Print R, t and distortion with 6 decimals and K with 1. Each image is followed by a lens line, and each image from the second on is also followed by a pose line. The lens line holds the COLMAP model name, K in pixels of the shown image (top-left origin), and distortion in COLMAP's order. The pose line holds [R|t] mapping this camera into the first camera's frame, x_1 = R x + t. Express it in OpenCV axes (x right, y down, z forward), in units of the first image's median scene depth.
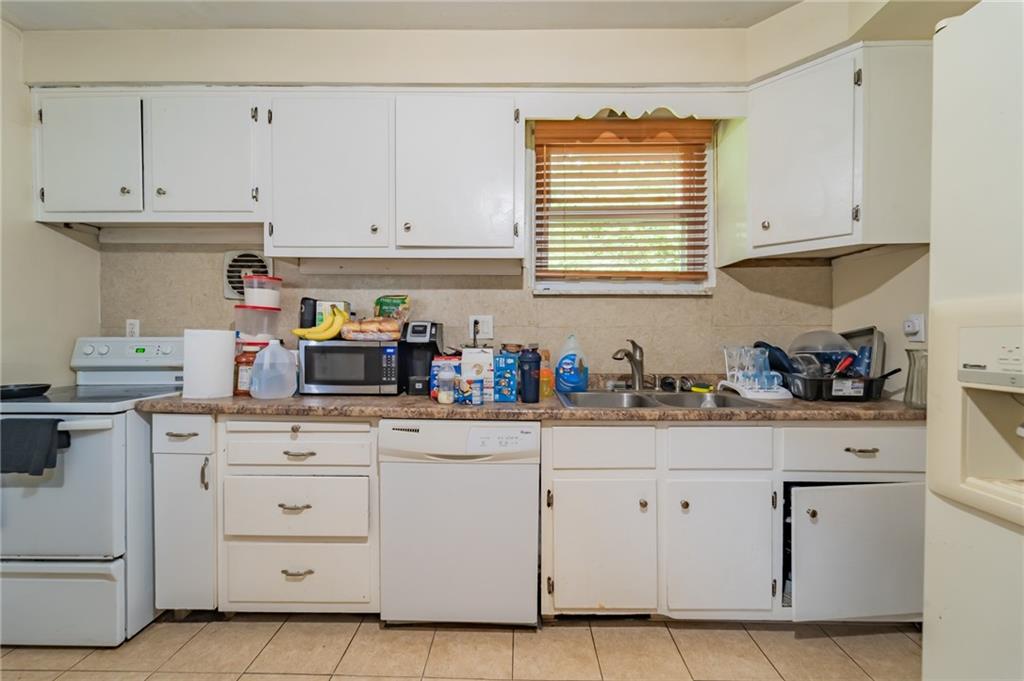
lens RADIAL K [[410.5, 0, 512.6], [0, 410.5, 338.6], [0, 0, 1]] dist [0.000222, -0.000212]
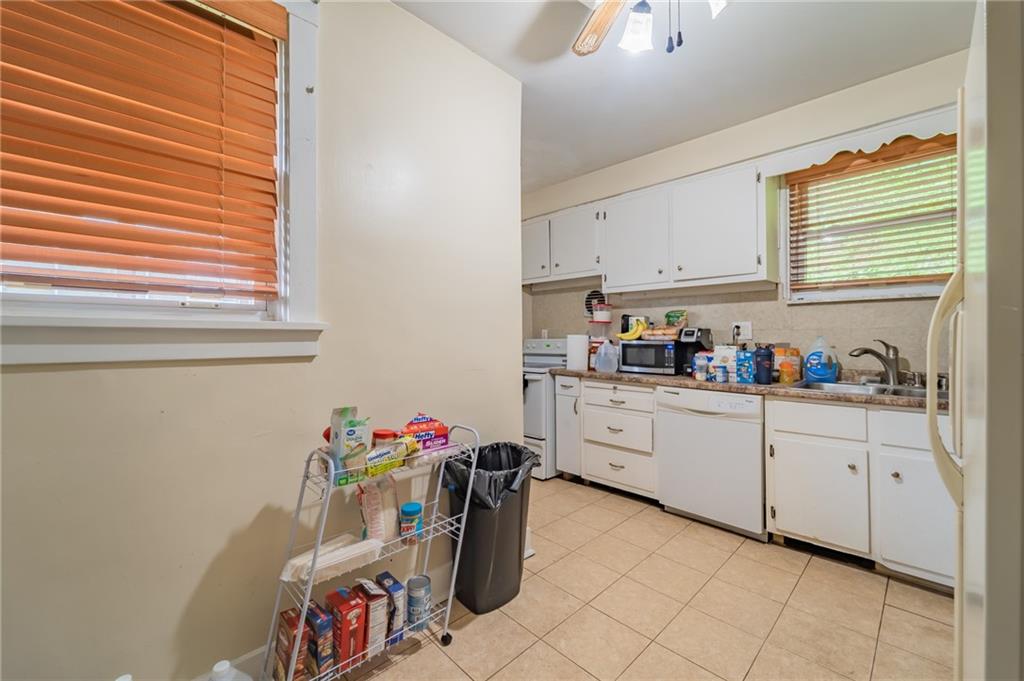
lens RADIAL K [[410.5, 0, 512.6], [0, 410.5, 338.6], [0, 0, 1]] dist [0.000222, -0.000212]
pose [[0.703641, -0.003510, -0.710547, 0.401425], [0.001171, 0.999992, -0.003780, 0.002643], [0.710555, 0.001828, 0.703639, -0.551376]]
